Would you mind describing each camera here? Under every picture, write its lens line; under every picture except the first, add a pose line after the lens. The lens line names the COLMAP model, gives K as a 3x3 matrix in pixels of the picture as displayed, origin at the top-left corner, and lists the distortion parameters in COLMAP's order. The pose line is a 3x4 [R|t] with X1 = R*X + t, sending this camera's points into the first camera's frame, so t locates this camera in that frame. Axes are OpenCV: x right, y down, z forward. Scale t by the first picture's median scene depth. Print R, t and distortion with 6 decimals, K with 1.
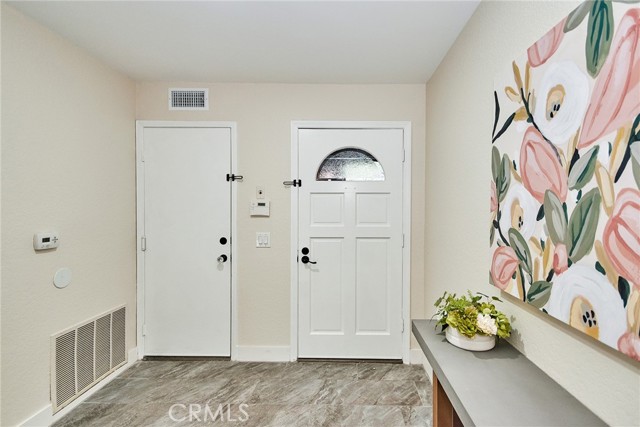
lens RADIAL K [[286.5, 0, 321.1], [0, 286.5, 197.8], [0, 0, 1]] dist [0.004701, 0.000216]
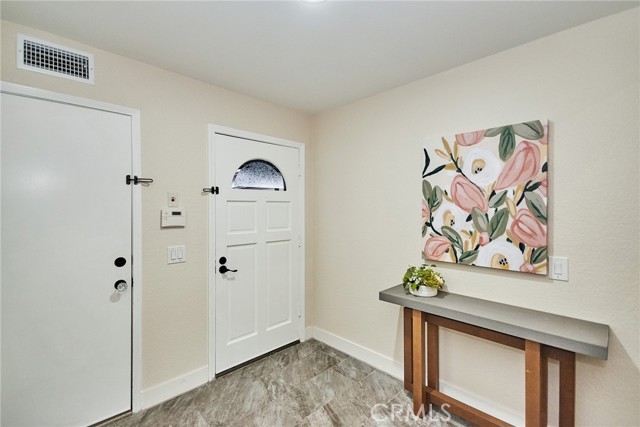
lens RADIAL K [[297.7, 0, 280.7], [0, 297.7, 198.9], [0, 0, 1]] dist [0.013443, 0.000174]
pose [[0.724578, 0.014479, 0.689041, -1.718565], [-0.012620, 0.999890, -0.007740, -0.051478], [-0.689078, -0.003087, 0.724681, 0.375431]]
